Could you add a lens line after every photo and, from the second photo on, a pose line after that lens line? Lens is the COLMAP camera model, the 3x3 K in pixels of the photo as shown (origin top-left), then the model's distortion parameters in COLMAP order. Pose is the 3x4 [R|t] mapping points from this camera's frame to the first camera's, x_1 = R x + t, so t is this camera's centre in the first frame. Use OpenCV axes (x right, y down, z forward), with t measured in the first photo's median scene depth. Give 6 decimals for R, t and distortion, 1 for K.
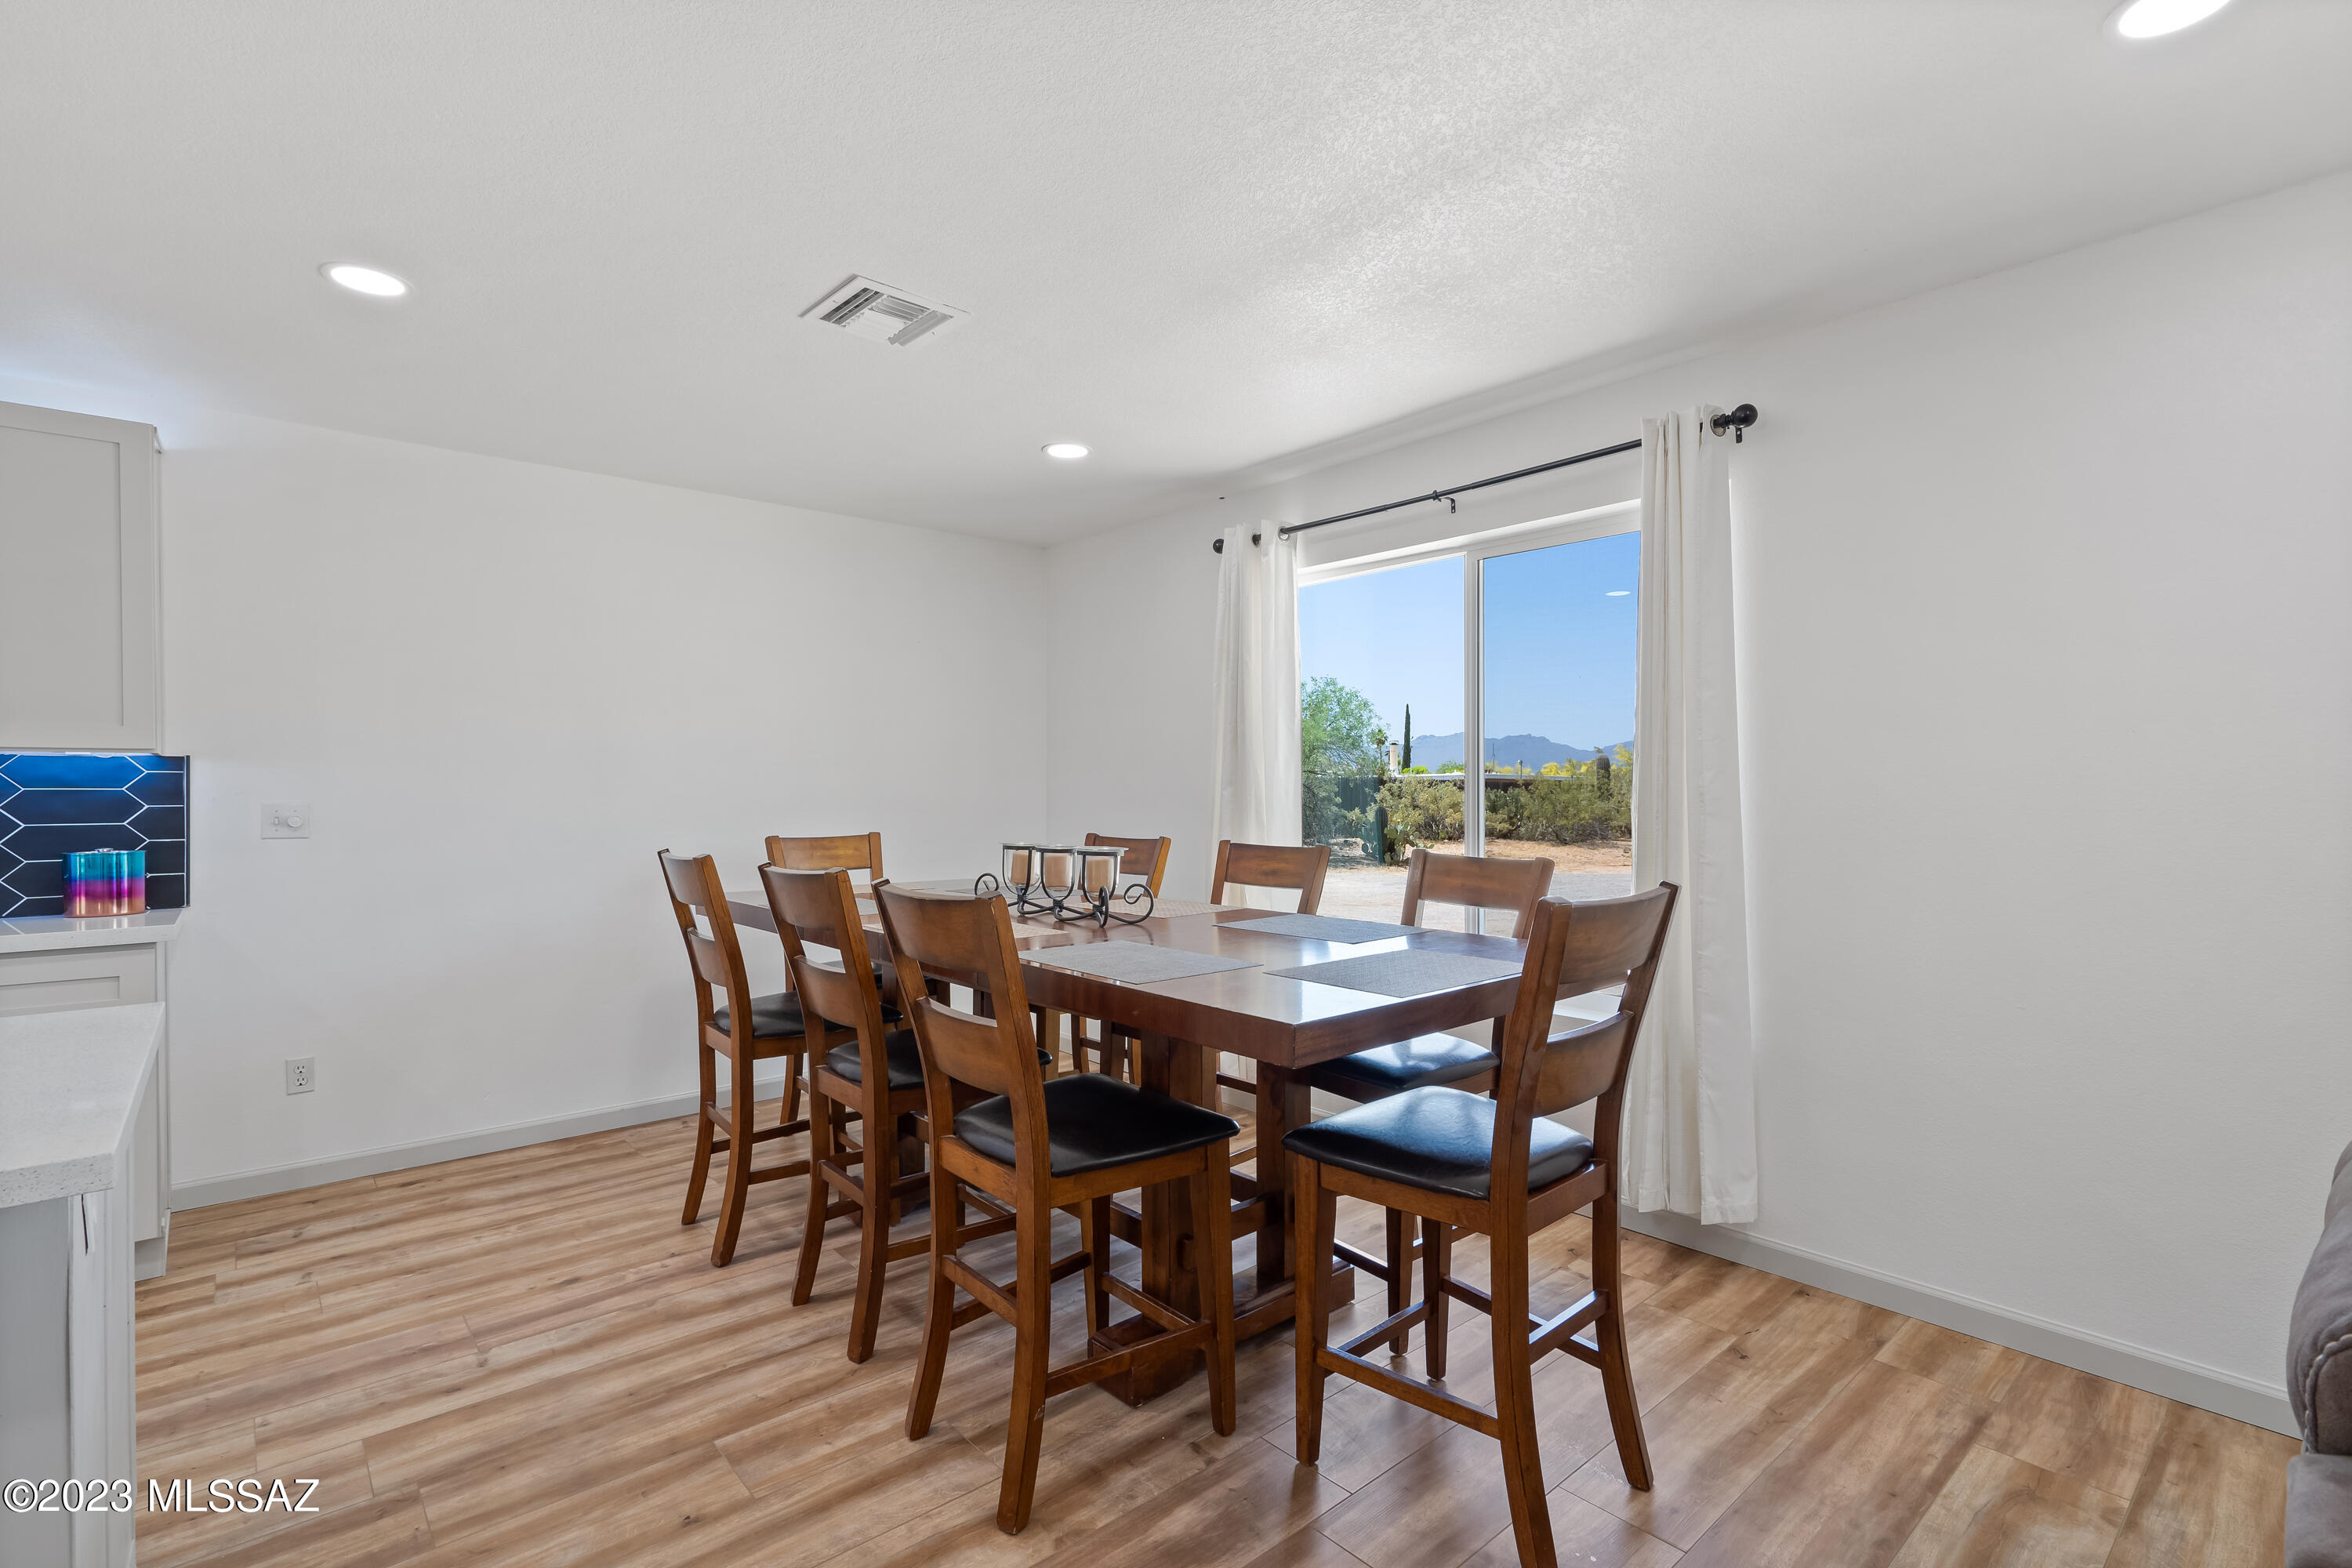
lens RADIAL K [[1097.3, 0, 1184.6], [0, 1097.3, 785.0], [0, 0, 1]] dist [-0.001668, 0.000399]
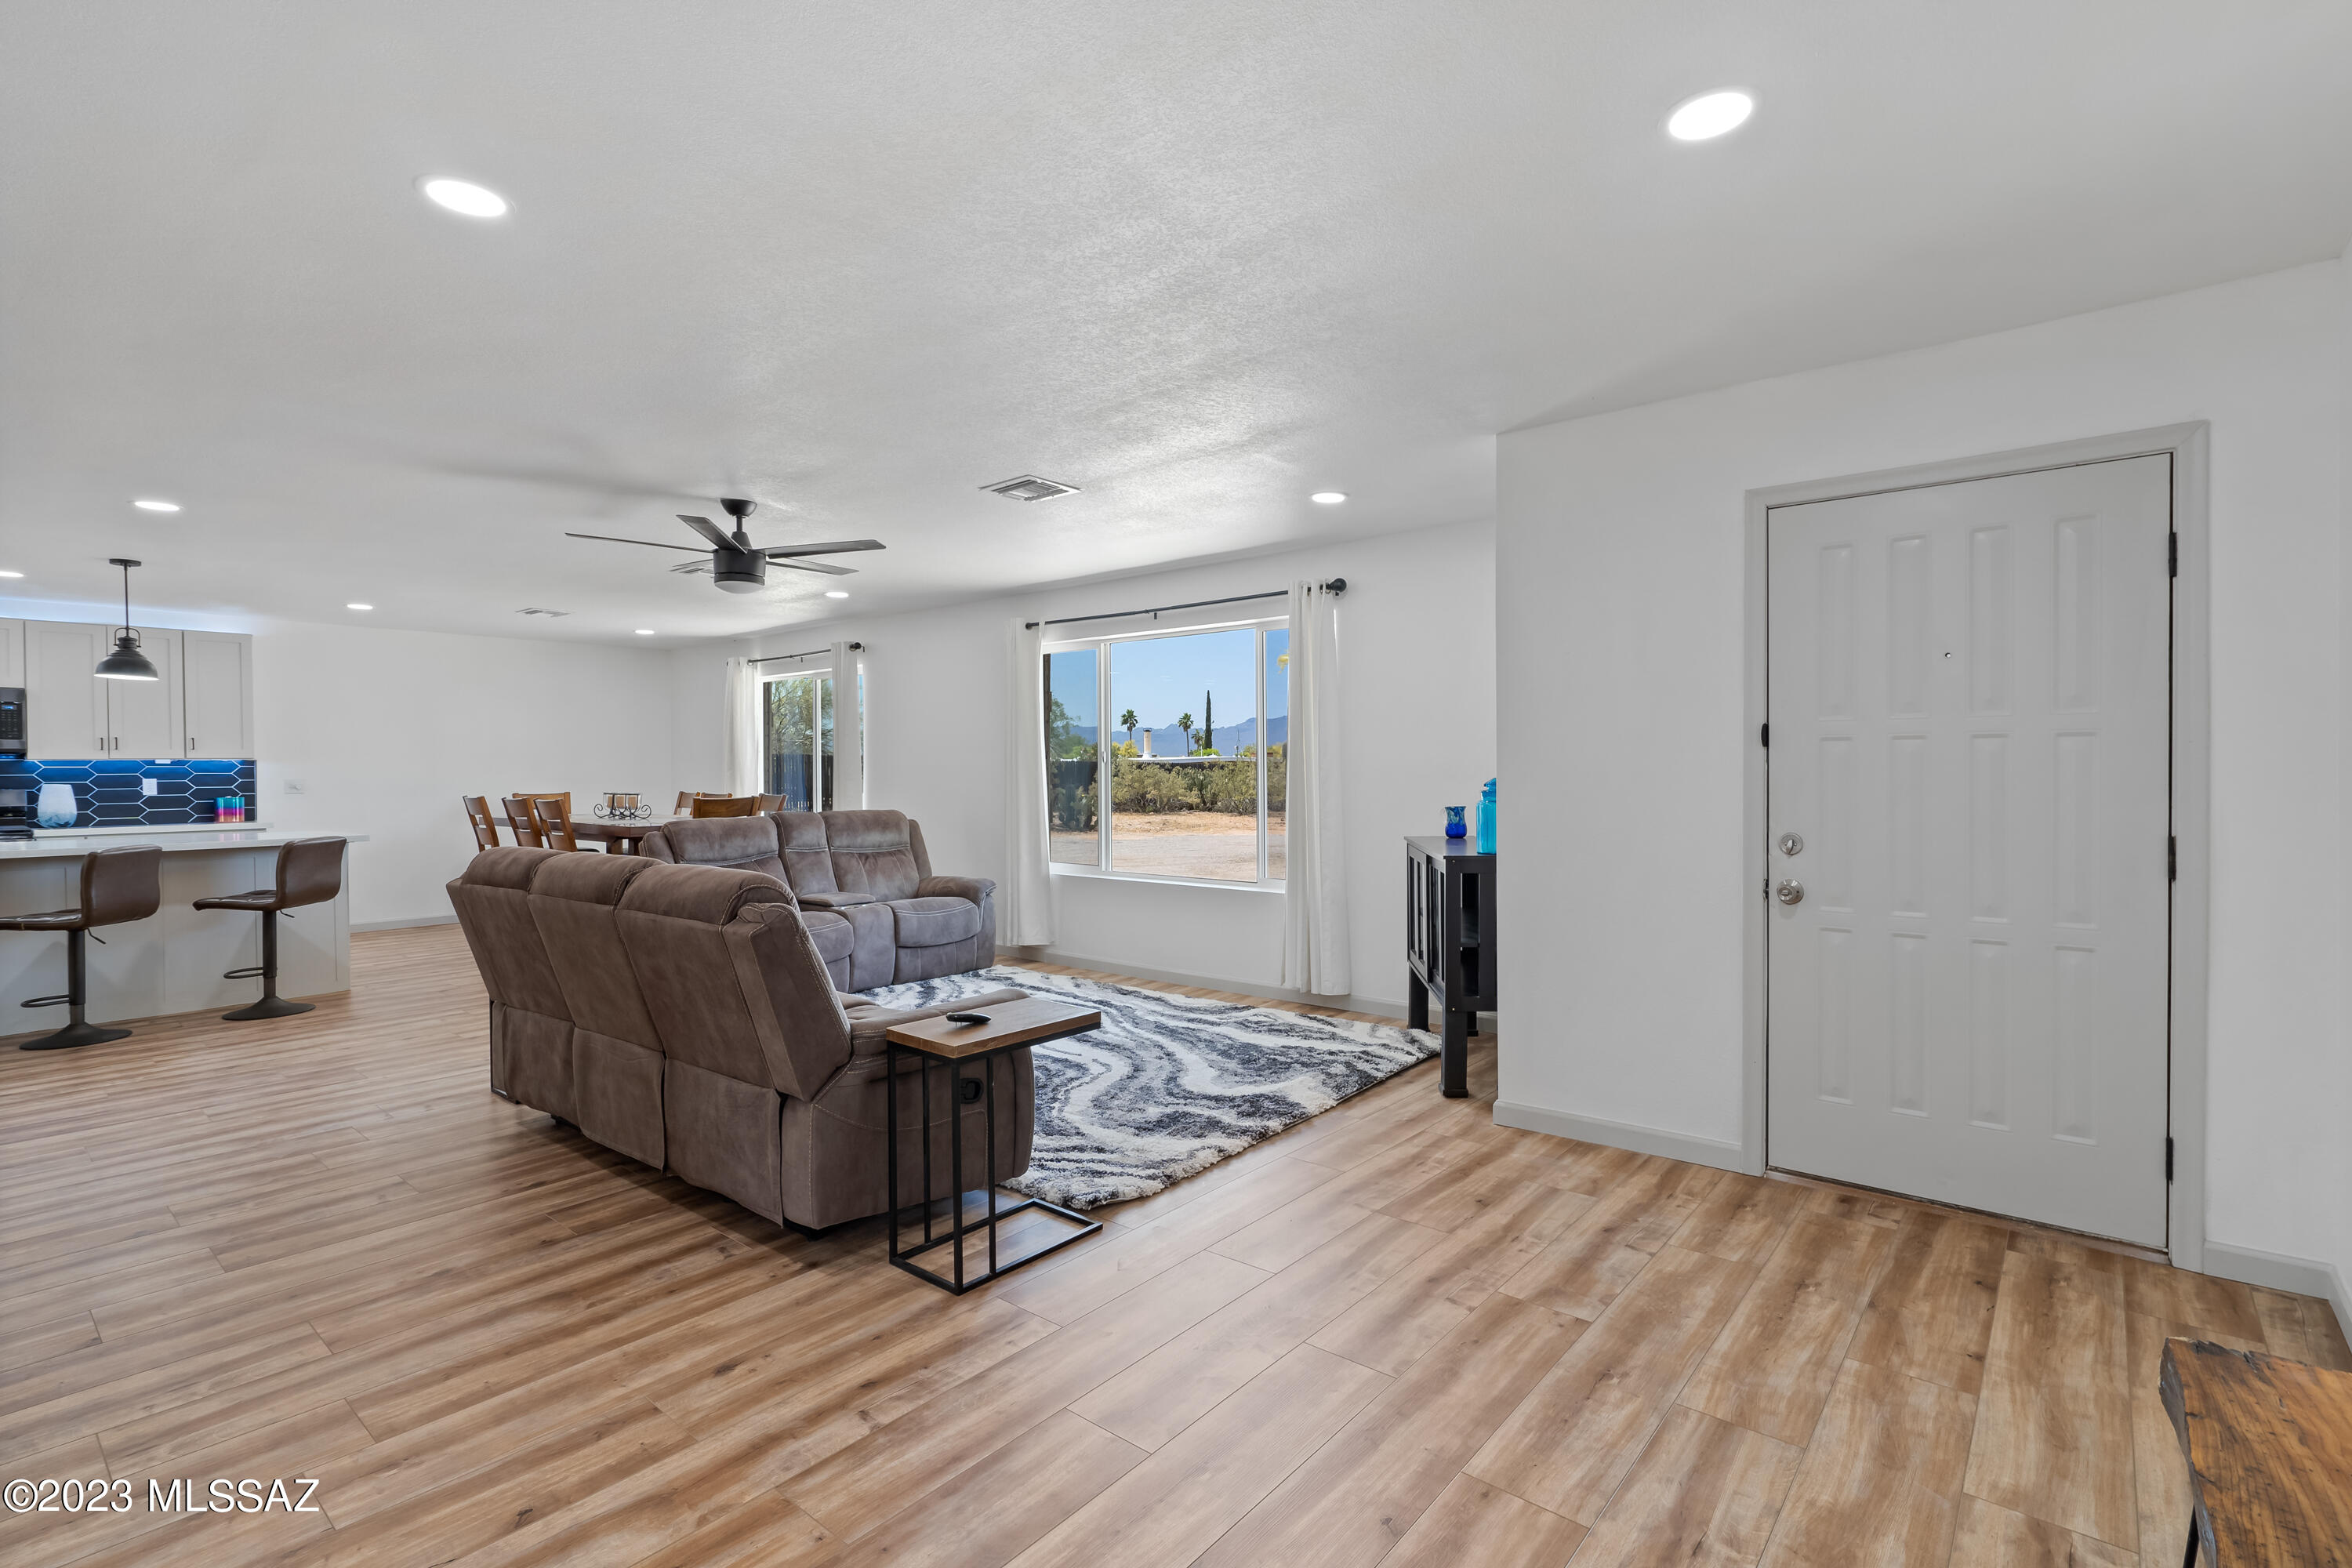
lens RADIAL K [[1097.3, 0, 1188.2], [0, 1097.3, 778.3], [0, 0, 1]] dist [-0.001668, 0.000399]
pose [[0.988537, -0.000187, 0.150981, 0.863256], [-0.001511, 0.999937, 0.011131, -0.017024], [-0.150973, -0.011231, 0.988474, -1.906817]]
